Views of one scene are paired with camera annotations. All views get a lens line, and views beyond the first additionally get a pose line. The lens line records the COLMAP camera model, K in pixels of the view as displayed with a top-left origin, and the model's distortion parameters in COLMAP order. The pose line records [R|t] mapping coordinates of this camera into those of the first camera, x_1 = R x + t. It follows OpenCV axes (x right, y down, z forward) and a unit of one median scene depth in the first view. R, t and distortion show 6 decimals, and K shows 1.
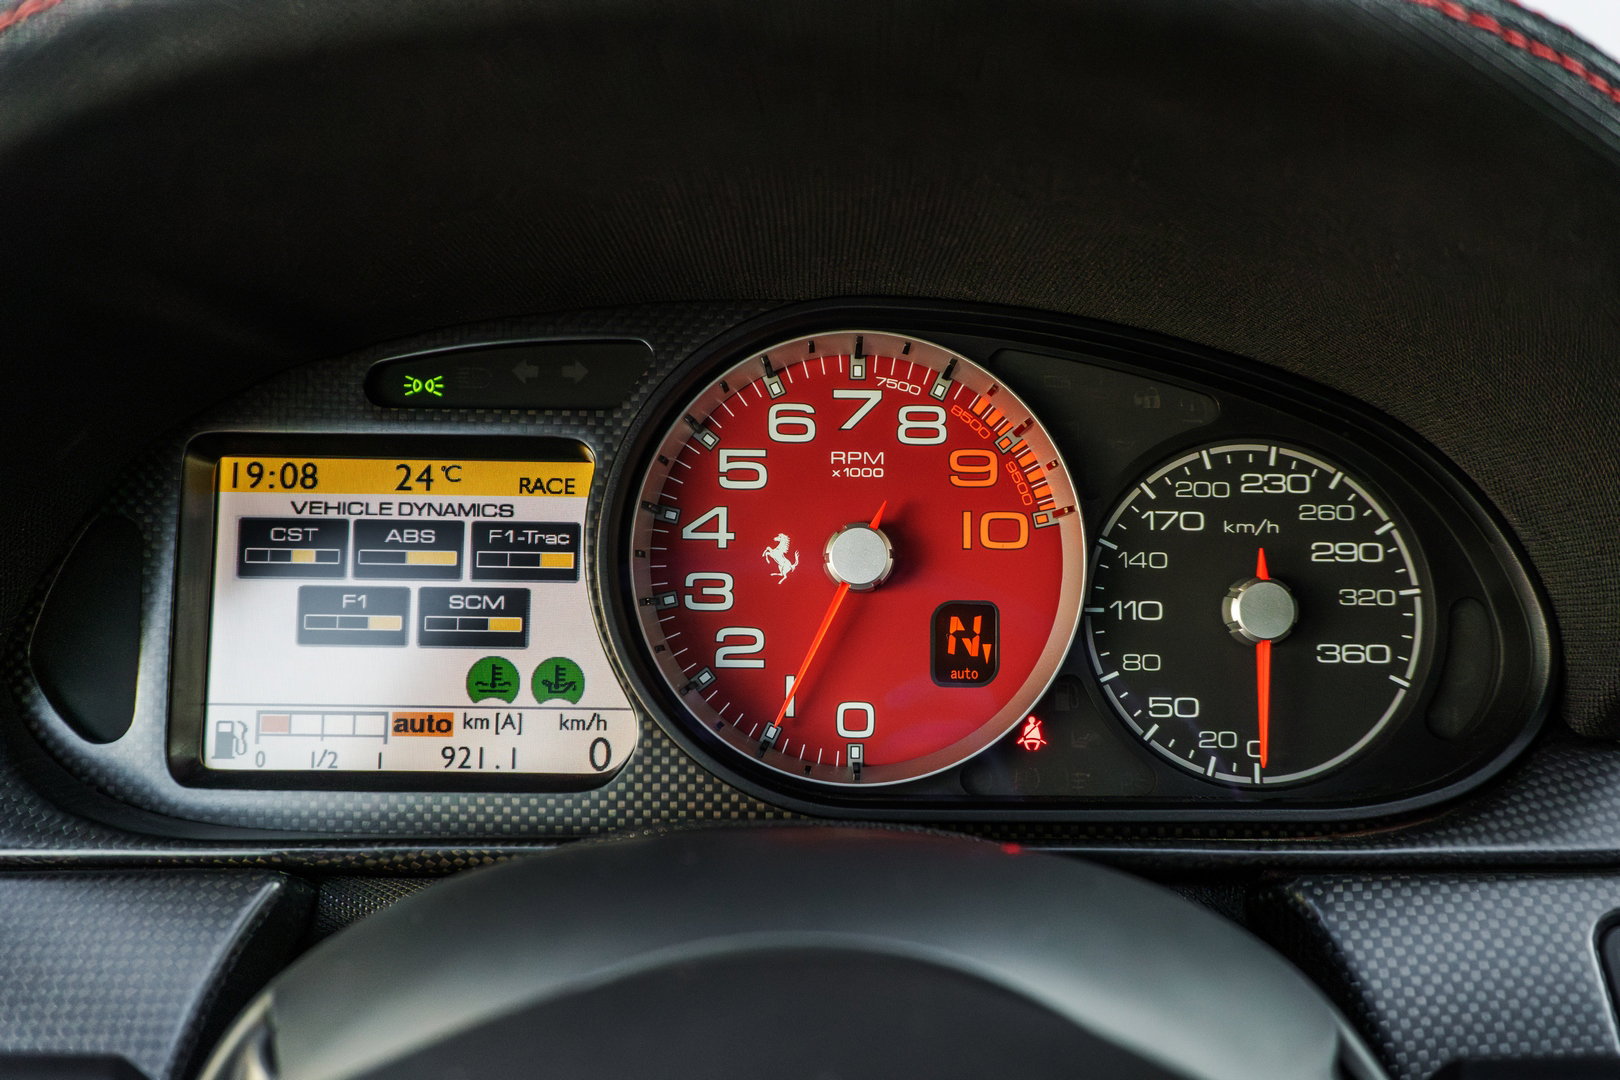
lens RADIAL K [[1462.8, 0, 810.0], [0, 1462.8, 540.0], [0, 0, 1]] dist [0.007800, -0.000414]
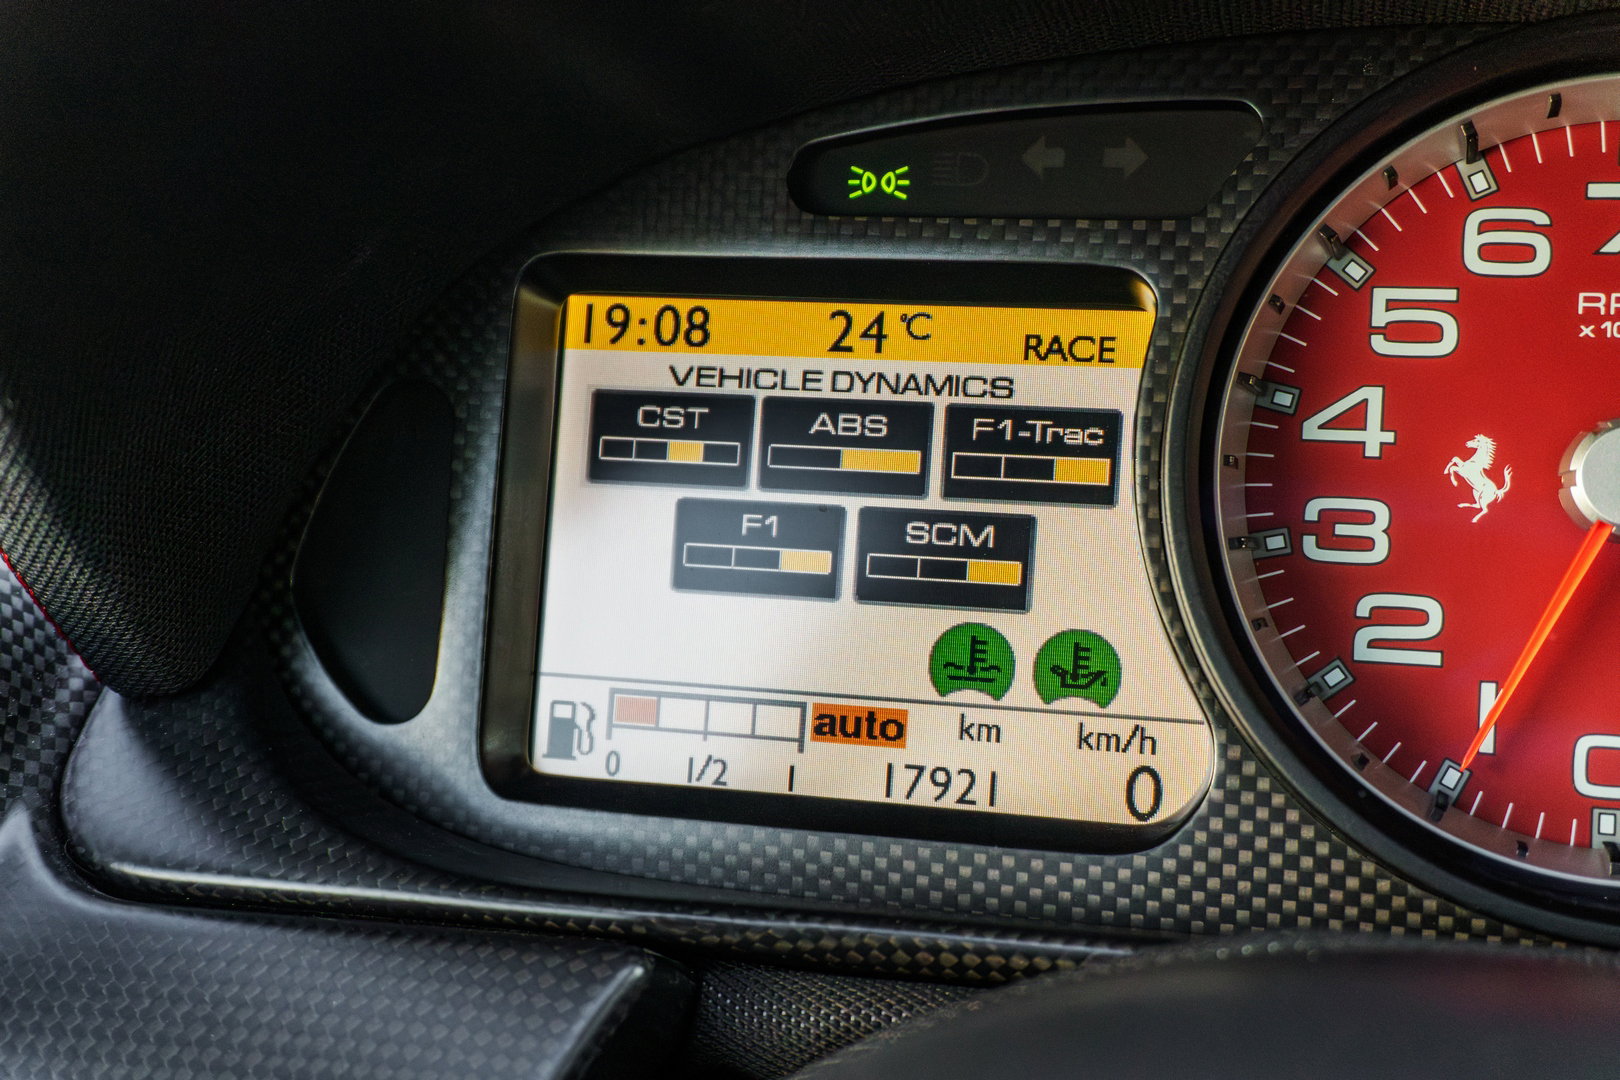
lens RADIAL K [[1925.9, 0, 810.0], [0, 1925.9, 540.0], [0, 0, 1]] dist [0.031812, 0.035699]
pose [[0.970095, 0.039605, -0.239472, -0.091039], [-0.033746, 0.999024, 0.028517, 0.024005], [0.240368, -0.019583, 0.970484, 0.197354]]
